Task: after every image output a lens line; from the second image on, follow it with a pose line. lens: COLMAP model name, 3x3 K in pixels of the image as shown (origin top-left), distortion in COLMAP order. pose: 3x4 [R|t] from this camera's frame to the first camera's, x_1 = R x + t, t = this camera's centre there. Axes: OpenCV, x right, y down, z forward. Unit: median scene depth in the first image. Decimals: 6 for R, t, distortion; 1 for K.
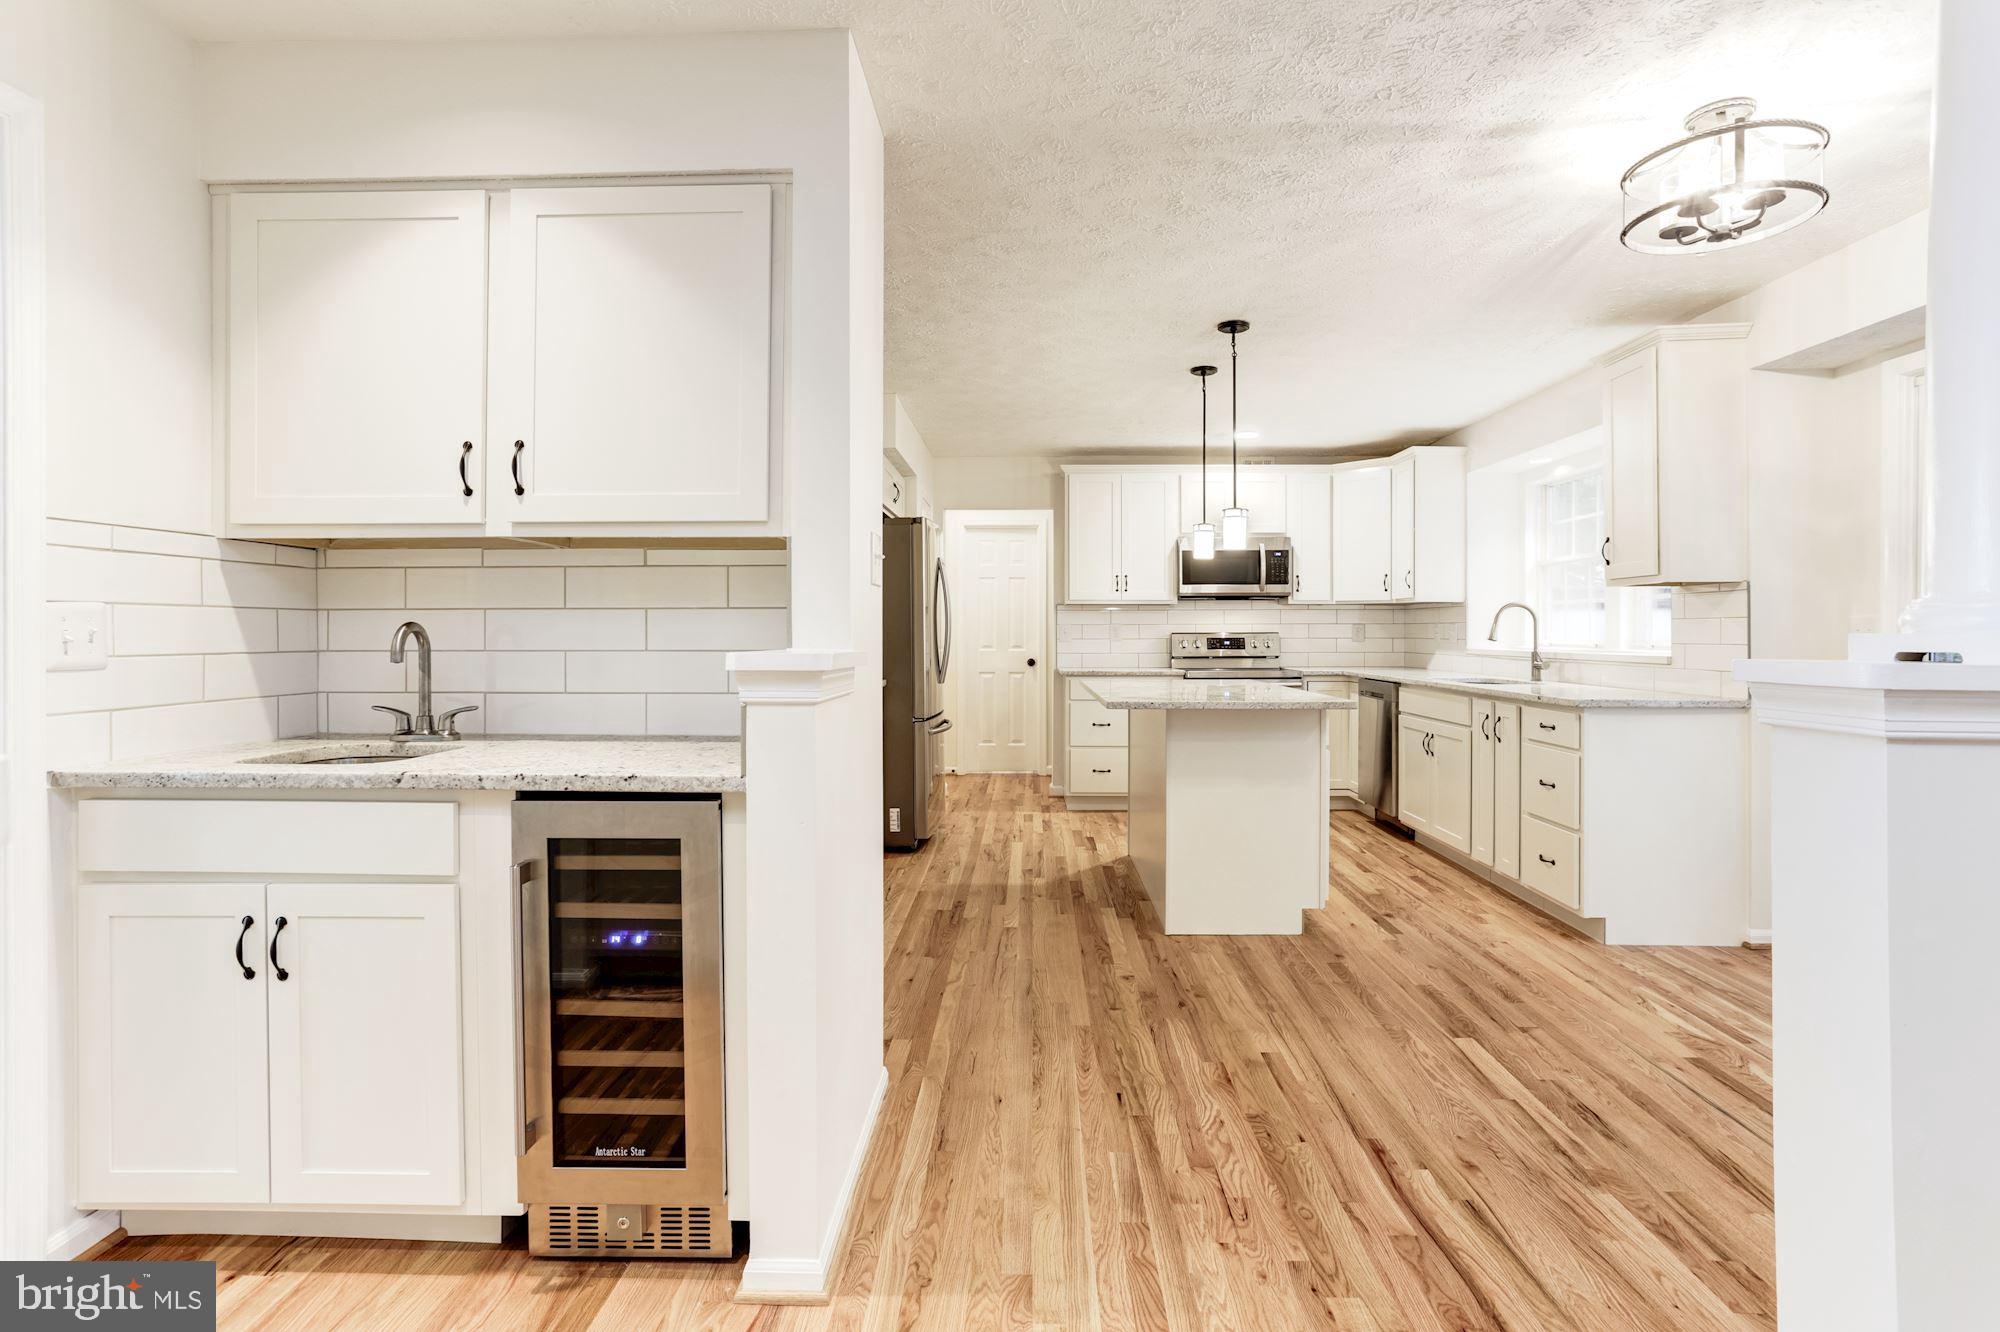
lens RADIAL K [[990.0, 0, 993.2], [0, 990.0, 635.8], [0, 0, 1]] dist [-0.058818, 0.036865]
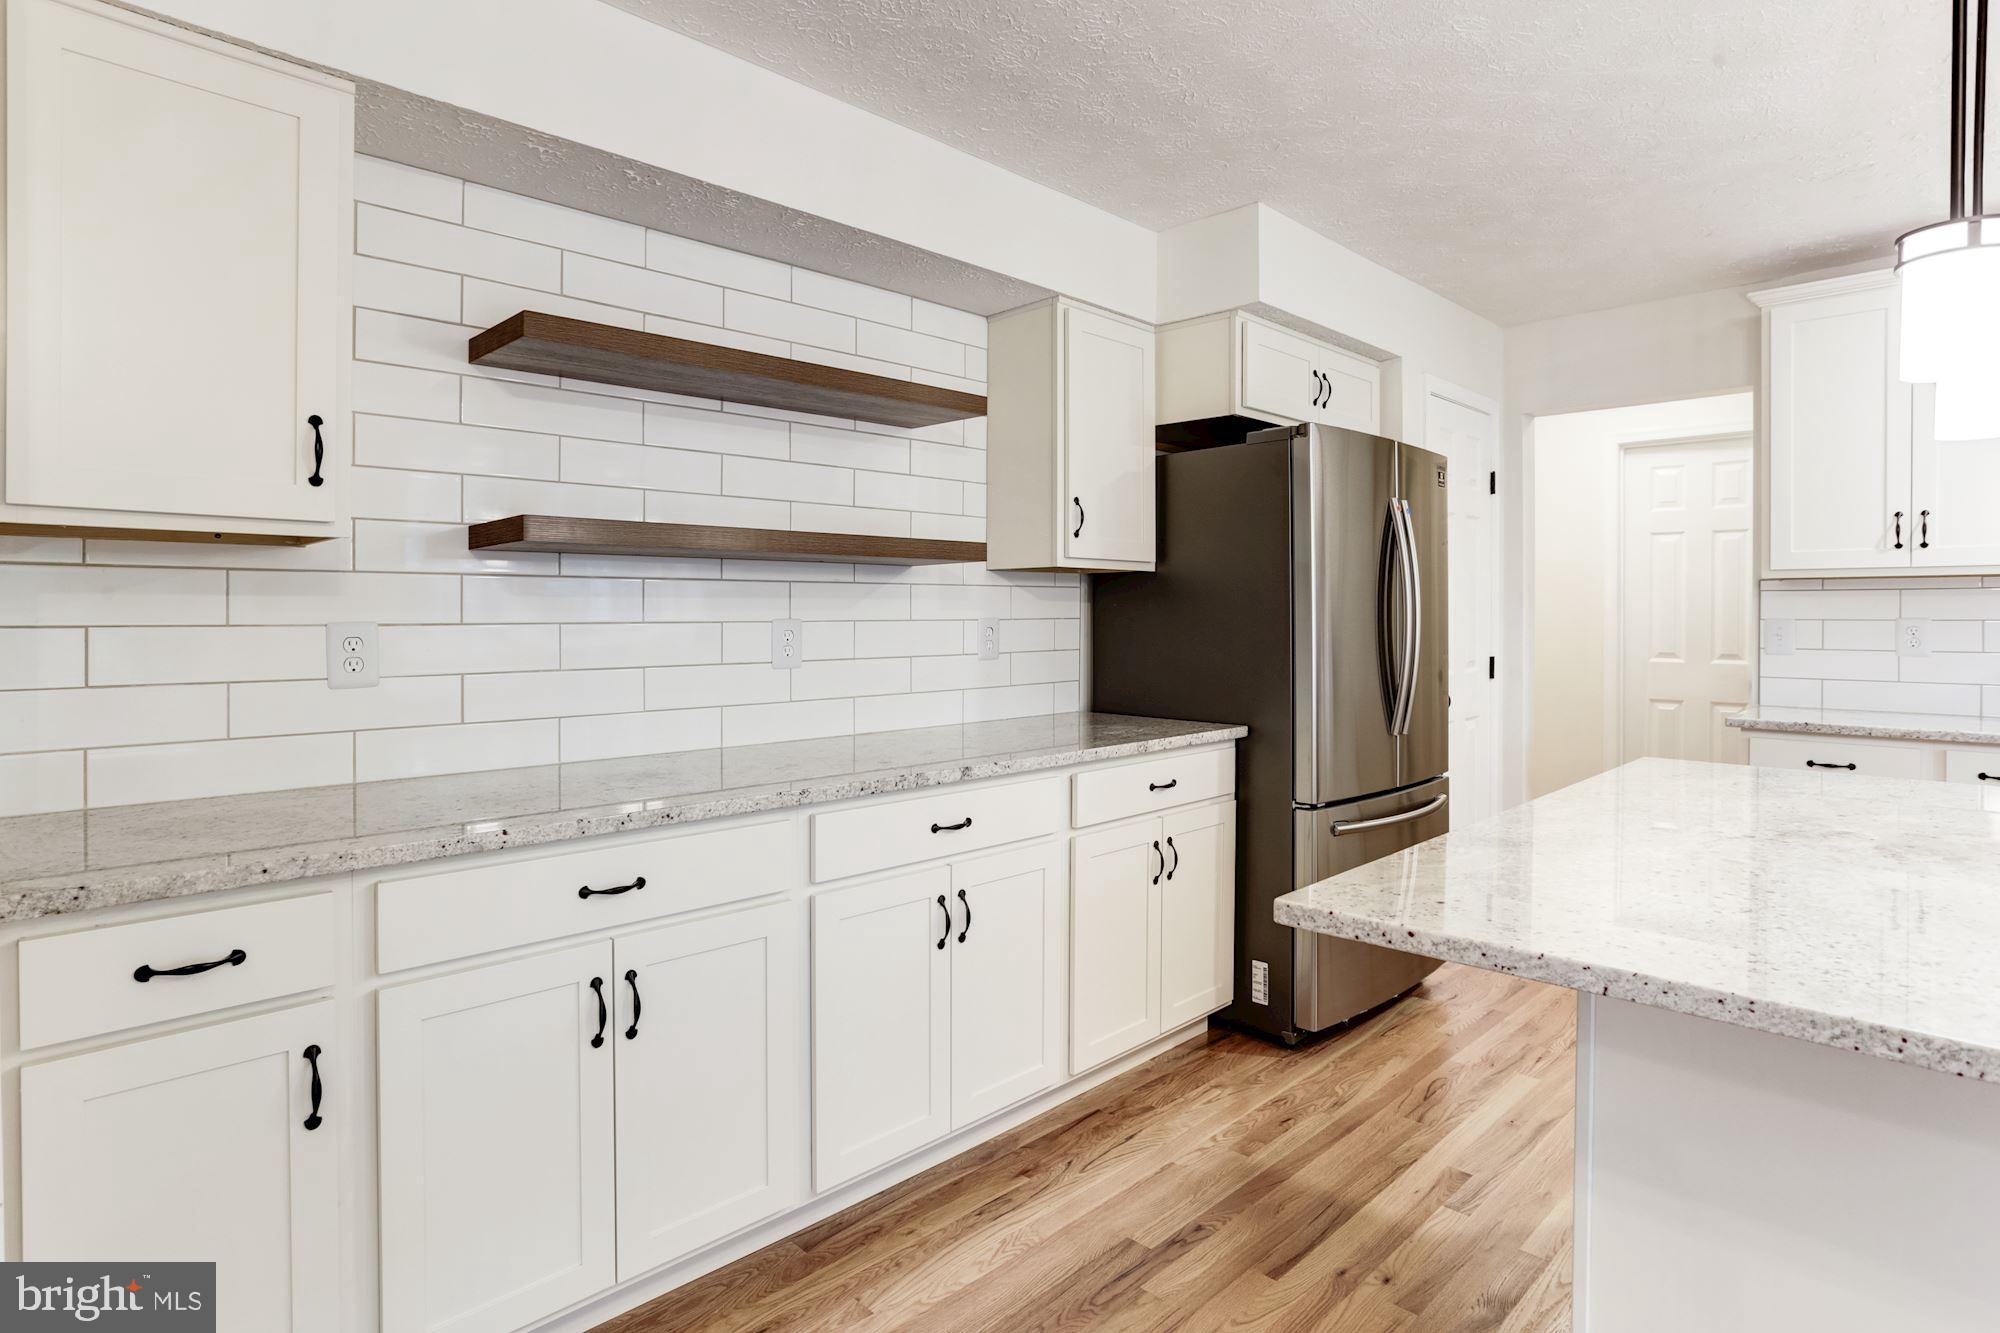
lens RADIAL K [[1061.5, 0, 960.4], [0, 1061.5, 598.4], [0, 0, 1]] dist [-0.039400, 0.011795]
pose [[0.715559, -0.007802, -0.698509, 0.223901], [-0.003397, 0.999887, -0.014648, -0.020176], [0.698544, 0.012855, 0.715451, 0.539924]]
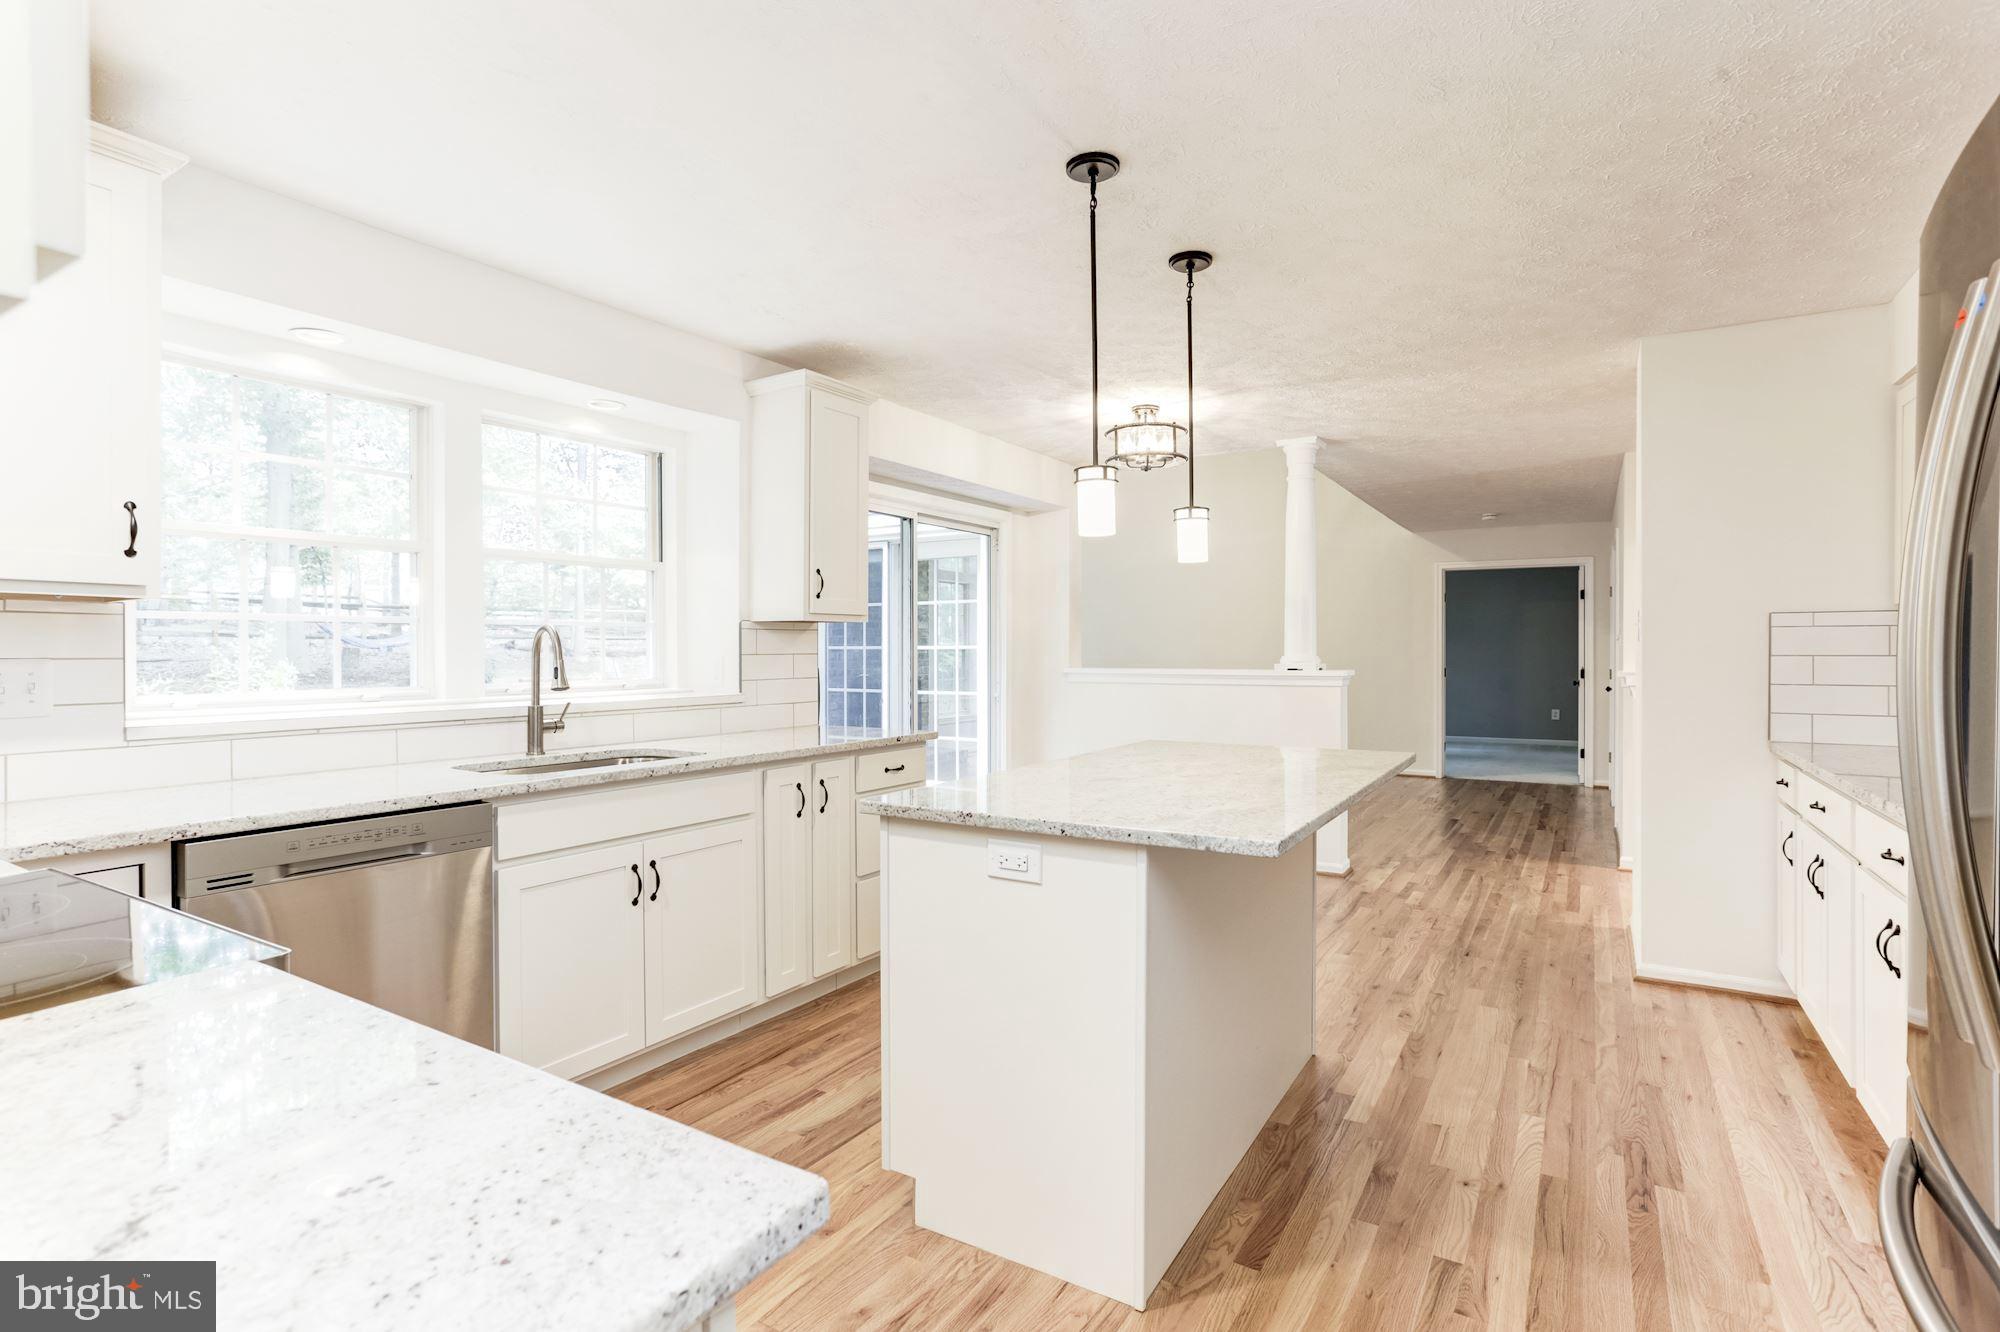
lens RADIAL K [[982.6, 0, 982.0], [0, 982.6, 650.4], [0, 0, 1]] dist [-0.062907, 0.059224]
pose [[-0.864270, -0.001556, 0.503026, 0.010709], [0.001901, 0.999978, 0.006361, -0.024670], [-0.503025, 0.006454, -0.864248, 1.539763]]
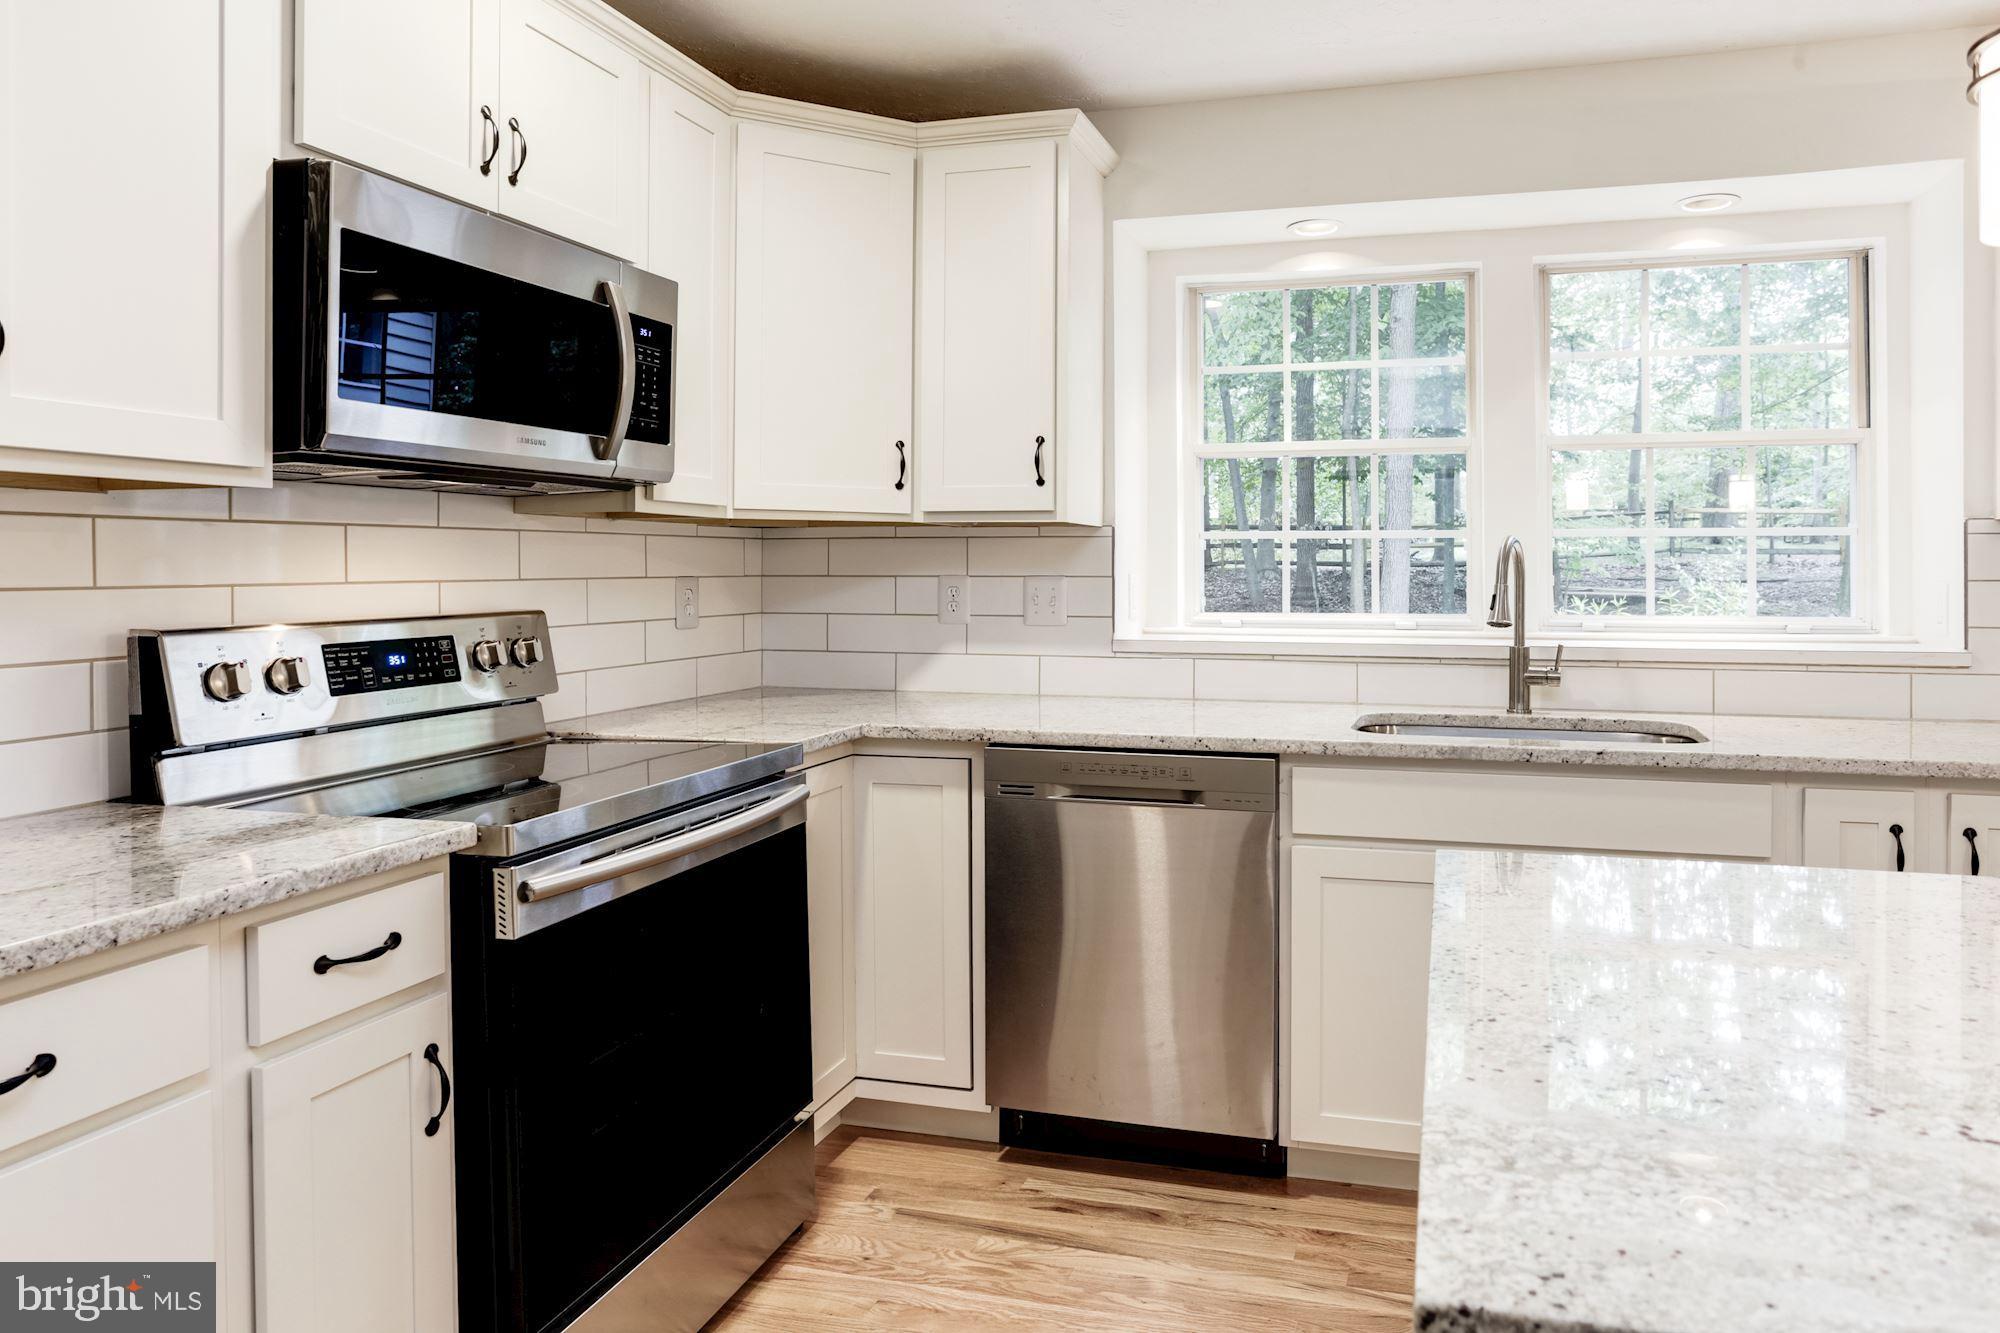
lens RADIAL K [[1199.7, 0, 1151.6], [0, 1199.7, 589.6], [0, 0, 1]] dist [-0.005091, -0.000660]
pose [[0.204389, -0.014343, 0.978785, -0.019237], [0.003780, 0.999897, 0.013863, -0.021048], [-0.978882, 0.000867, 0.204422, 1.167068]]
